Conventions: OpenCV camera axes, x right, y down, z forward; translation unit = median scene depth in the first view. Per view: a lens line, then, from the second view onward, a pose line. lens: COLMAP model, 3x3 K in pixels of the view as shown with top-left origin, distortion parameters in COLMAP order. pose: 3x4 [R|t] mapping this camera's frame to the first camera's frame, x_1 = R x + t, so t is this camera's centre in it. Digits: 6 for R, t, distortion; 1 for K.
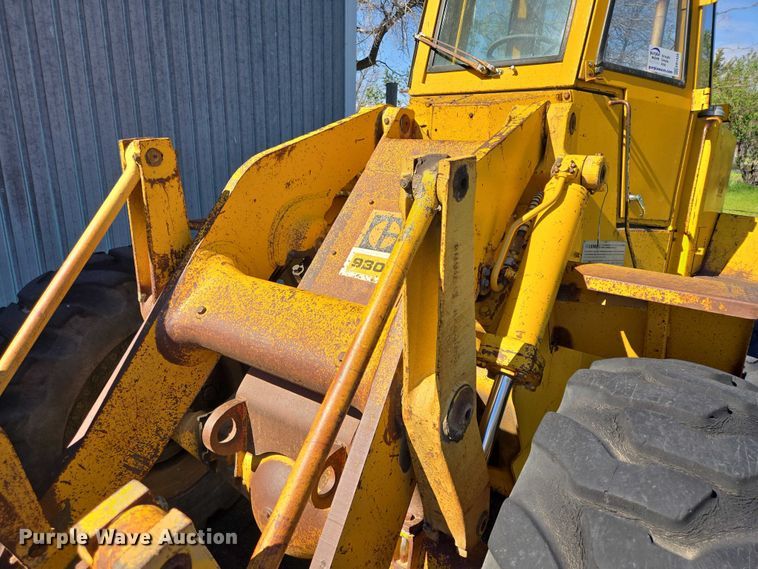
lens RADIAL K [[504.9, 0, 375.8], [0, 504.9, 293.6], [0, 0, 1]] dist [0.070758, -0.061661]
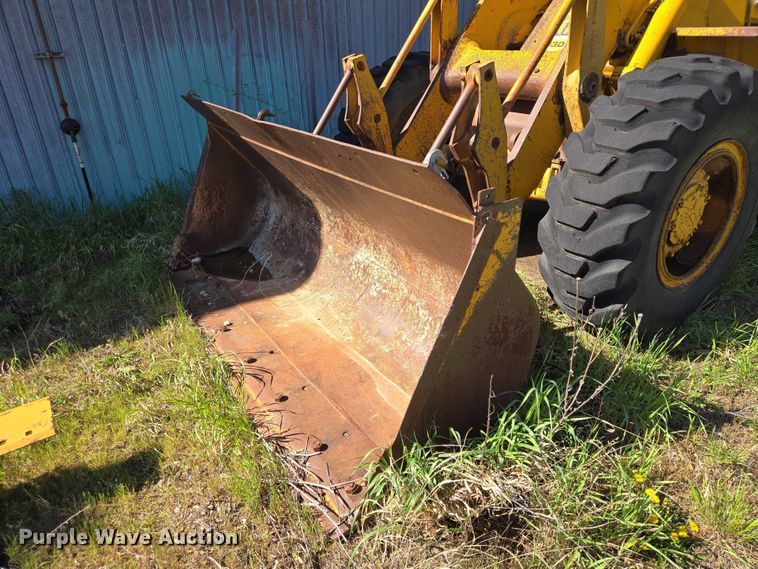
lens RADIAL K [[504.9, 0, 378.1], [0, 504.9, 282.4], [0, 0, 1]] dist [0.070758, -0.061661]
pose [[0.939688, 0.104967, -0.325528, 0.081081], [-0.050361, 0.983833, 0.171864, 0.515528], [0.338305, -0.145105, 0.929782, -1.062481]]
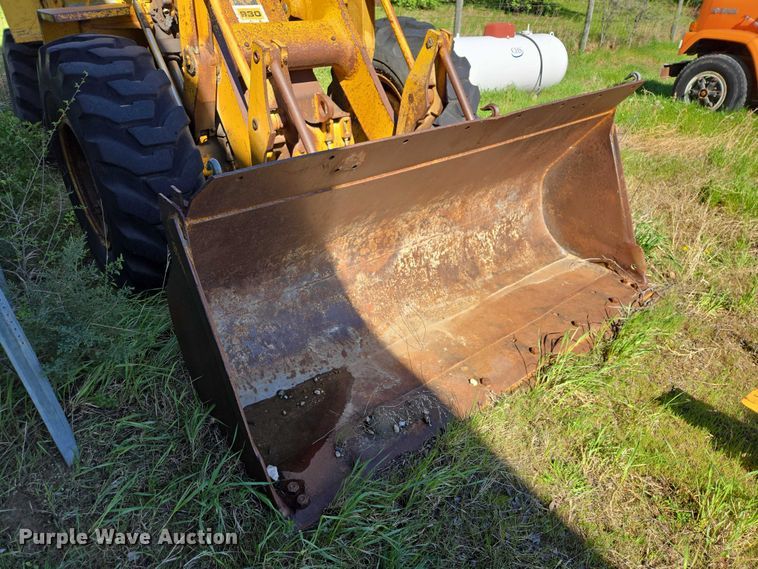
lens RADIAL K [[504.9, 0, 377.8], [0, 504.9, 284.8], [0, 0, 1]] dist [0.070758, -0.061661]
pose [[0.263588, -0.525952, 0.808638, -1.938339], [0.278665, 0.844061, 0.458156, 0.054965], [-0.923508, 0.104575, 0.369049, 0.014479]]
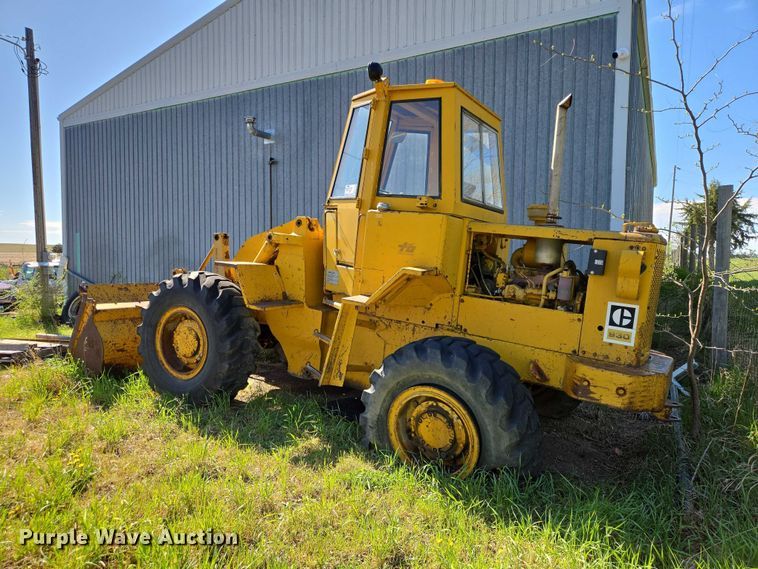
lens RADIAL K [[504.9, 0, 375.5], [0, 504.9, 282.6], [0, 0, 1]] dist [0.070758, -0.061661]
pose [[0.119465, 0.009134, -0.992796, 3.588574], [-0.303231, 0.952514, -0.027725, -0.065892], [0.945399, 0.304359, 0.116561, 1.282040]]
